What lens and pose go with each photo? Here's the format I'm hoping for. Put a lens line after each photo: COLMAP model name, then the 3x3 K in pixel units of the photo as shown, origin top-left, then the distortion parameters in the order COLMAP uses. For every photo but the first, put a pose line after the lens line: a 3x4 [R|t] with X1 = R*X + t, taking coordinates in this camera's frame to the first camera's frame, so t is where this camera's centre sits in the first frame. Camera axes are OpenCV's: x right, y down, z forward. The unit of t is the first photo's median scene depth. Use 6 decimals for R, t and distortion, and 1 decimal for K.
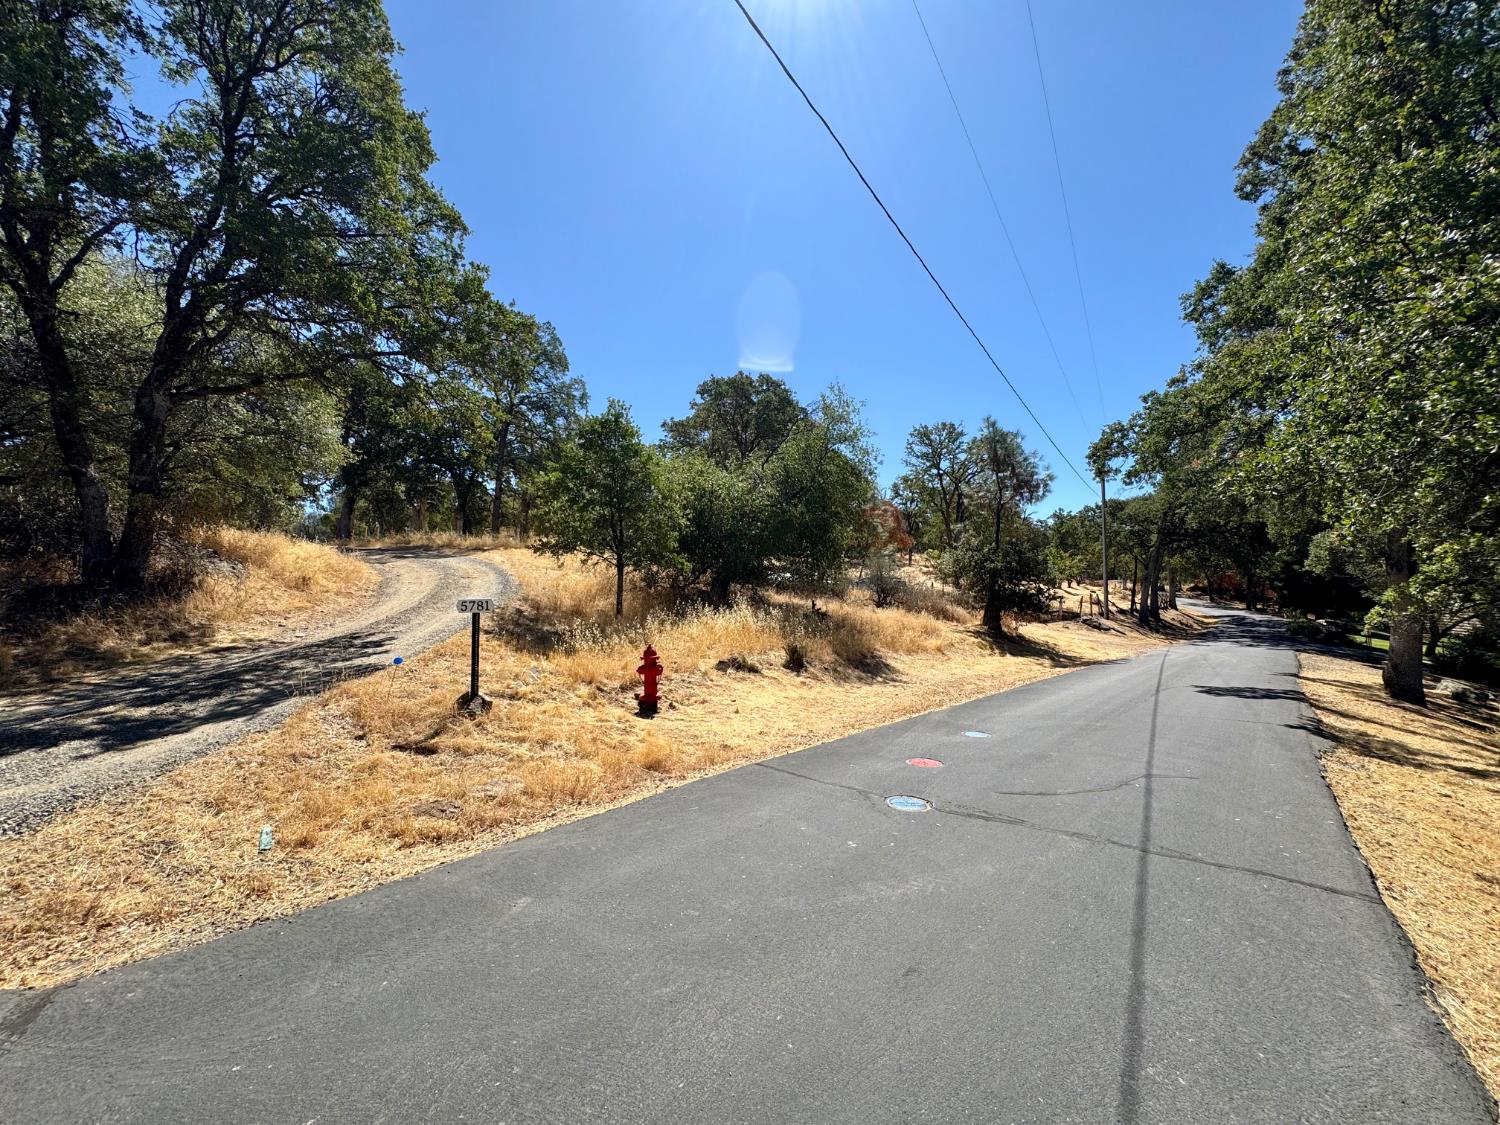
lens RADIAL K [[601.4, 0, 747.5], [0, 601.4, 558.3], [0, 0, 1]] dist [-0.010908, 0.000034]
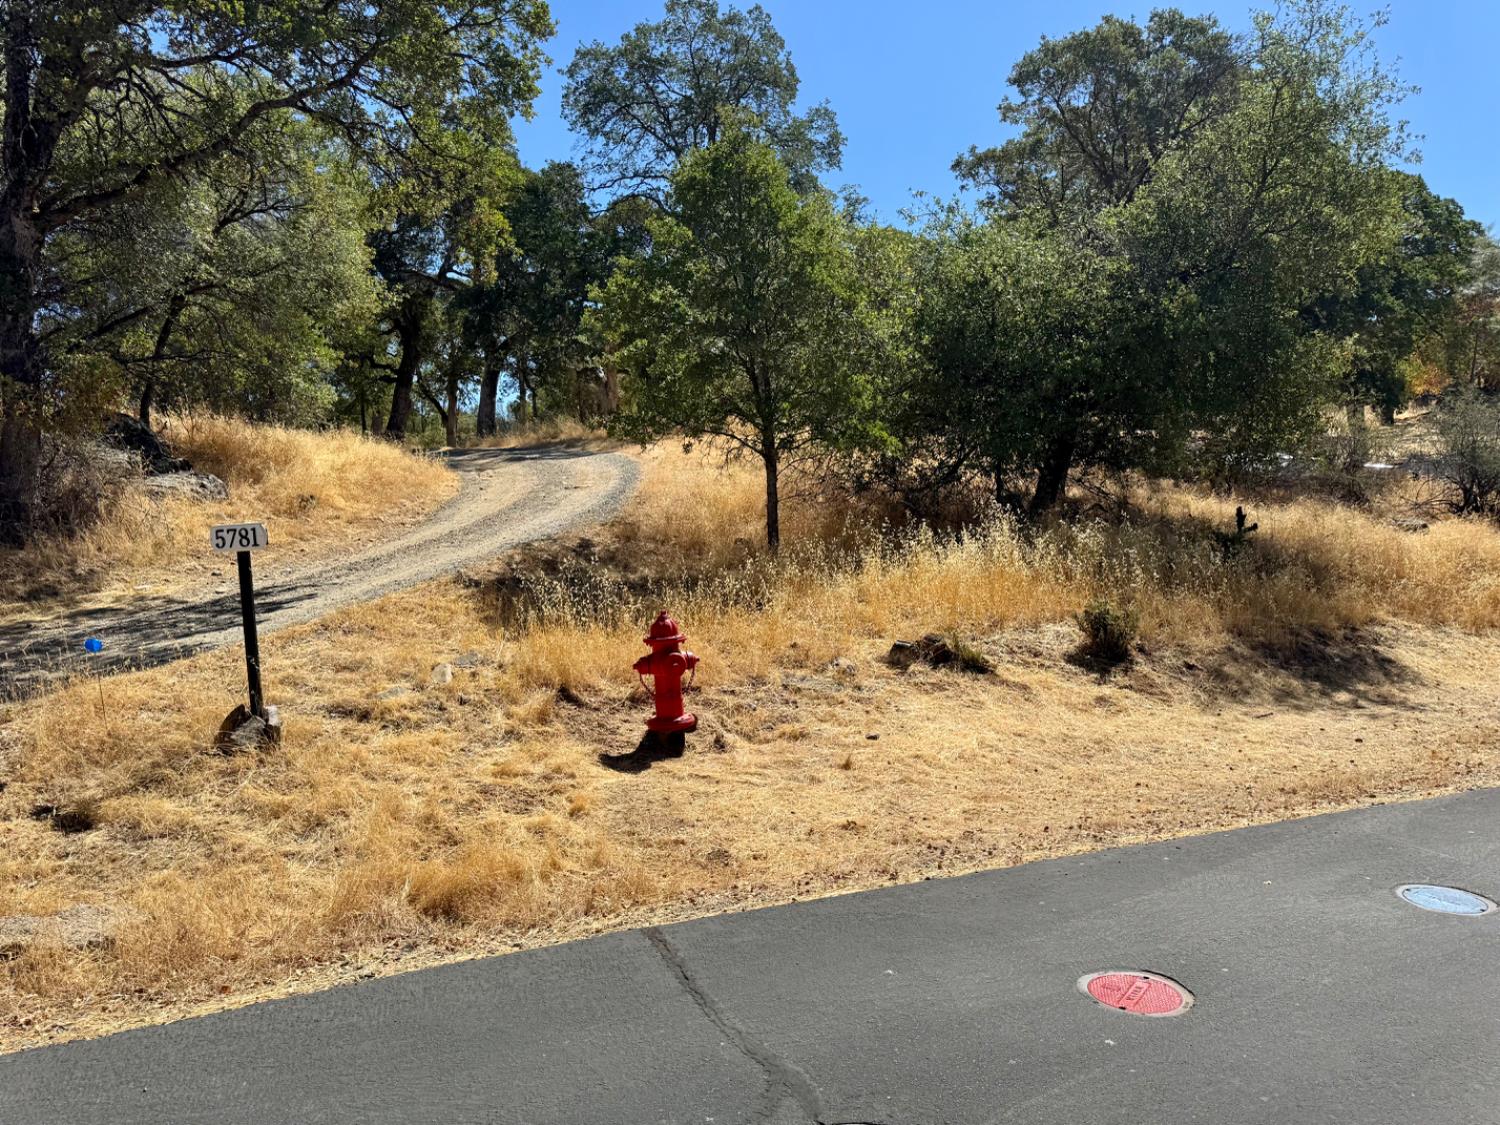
lens RADIAL K [[1063.4, 0, 750.7], [0, 1063.4, 563.6], [0, 0, 1]] dist [0.033824, -0.011522]
pose [[0.907818, -0.008581, -0.419277, 0.172385], [0.055018, 0.993586, 0.098791, 0.020171], [0.415740, -0.112753, 0.902467, 0.204078]]
